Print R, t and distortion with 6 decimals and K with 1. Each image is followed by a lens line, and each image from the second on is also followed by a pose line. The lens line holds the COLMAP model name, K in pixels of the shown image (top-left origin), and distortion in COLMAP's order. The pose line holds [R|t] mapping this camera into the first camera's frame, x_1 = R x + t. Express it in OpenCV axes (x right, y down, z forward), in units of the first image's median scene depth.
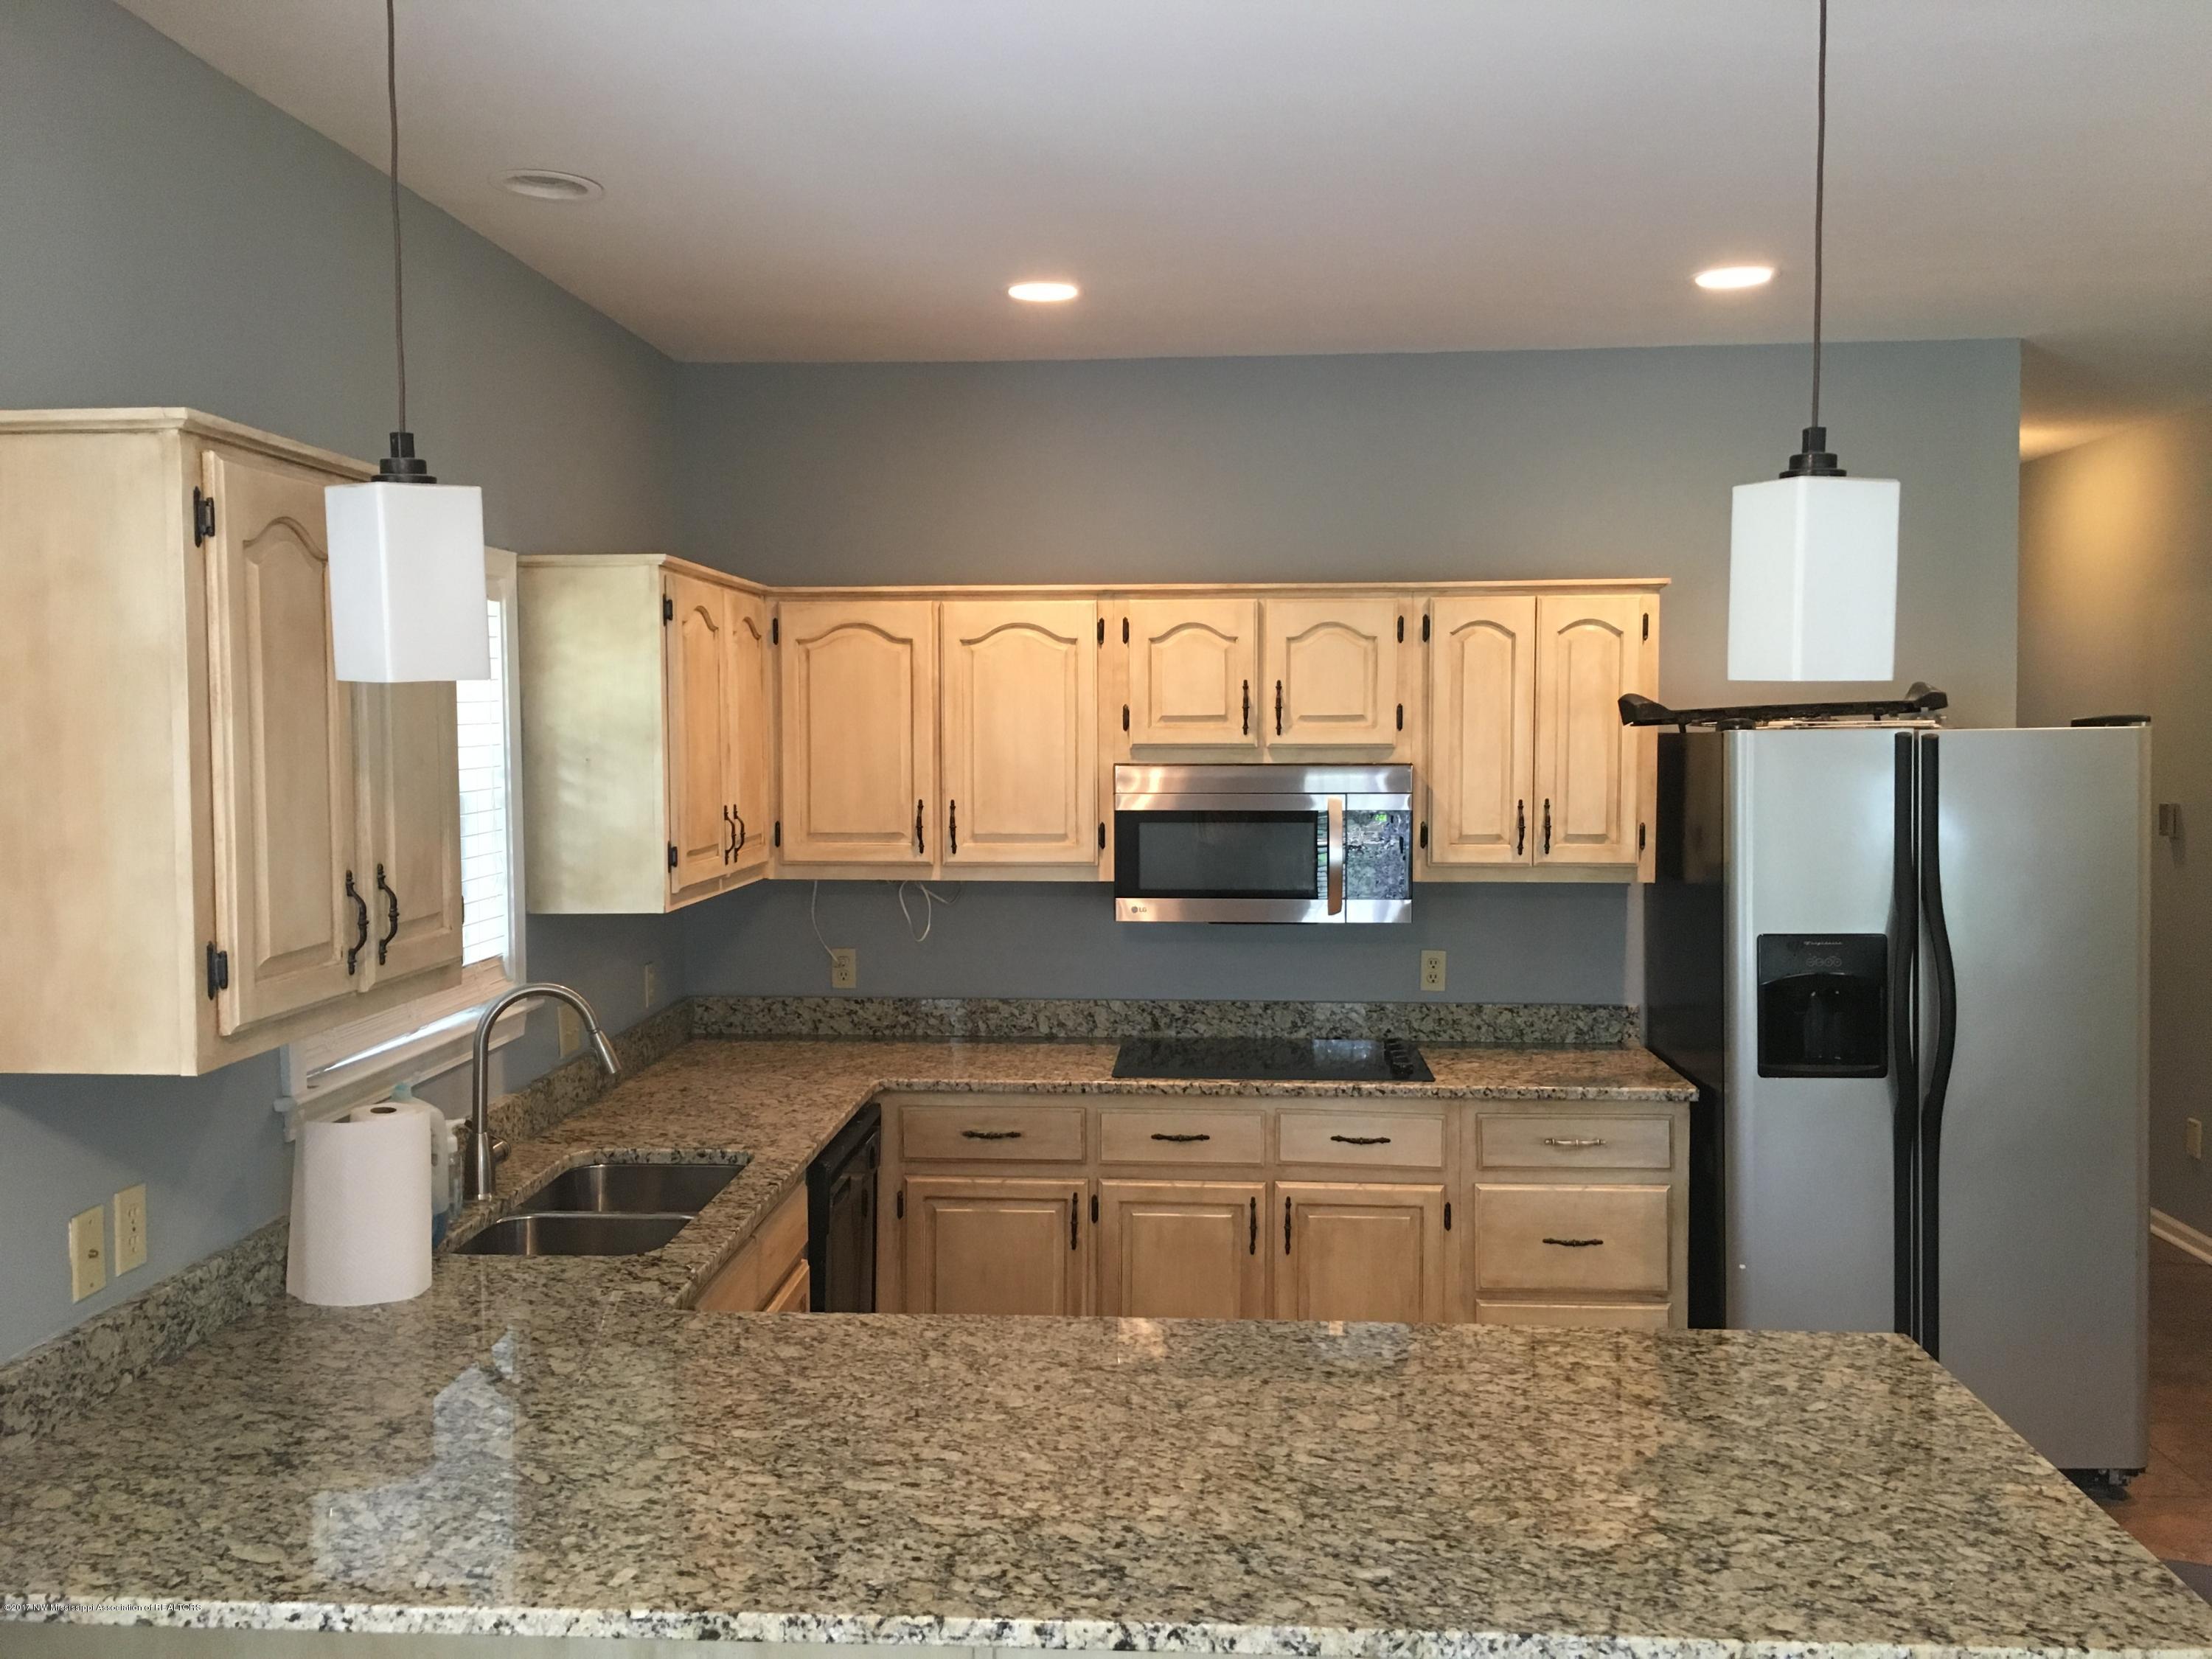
lens RADIAL K [[1907.8, 0, 1099.0], [0, 1907.8, 824.6], [0, 0, 1]] dist [0.046471, -0.007683]
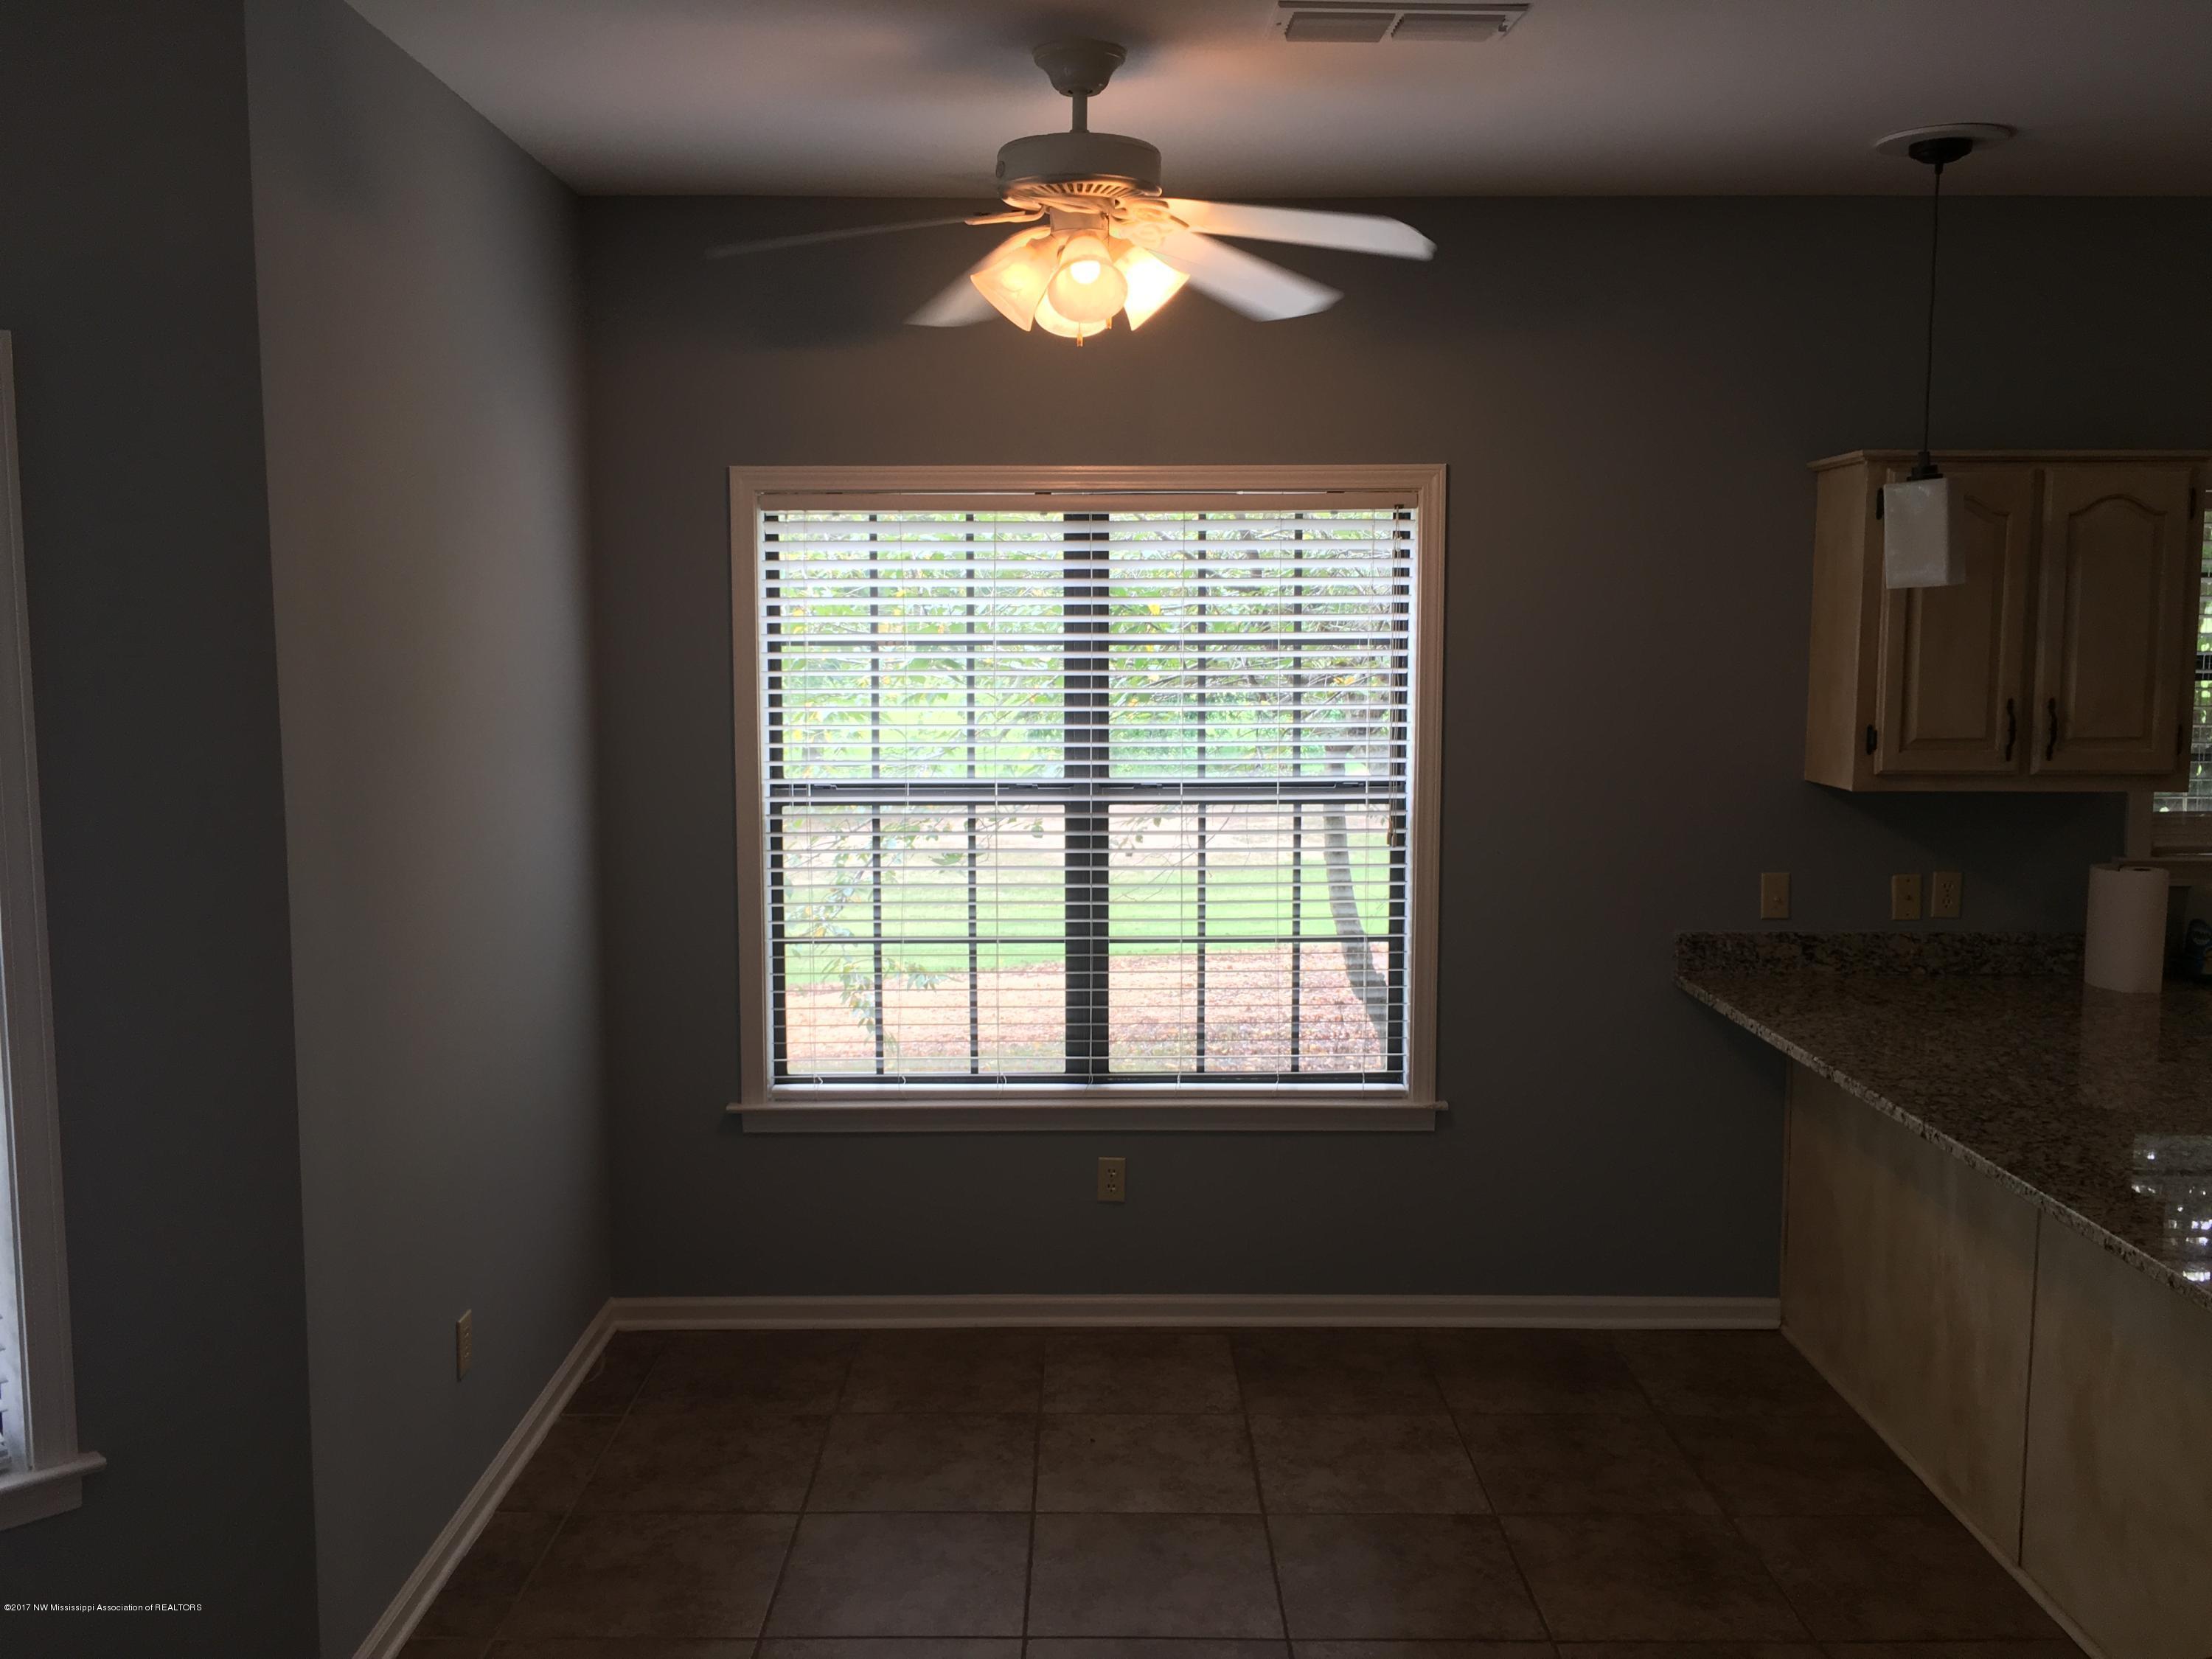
lens RADIAL K [[2099.0, 0, 1088.8], [0, 2099.0, 839.3], [0, 0, 1]] dist [0.059966, 0.000000]
pose [[0.077171, 0.113753, -0.990507, 1.634261], [-0.055245, 0.992432, 0.109670, -0.014643], [0.995486, 0.046258, 0.082871, 0.051810]]
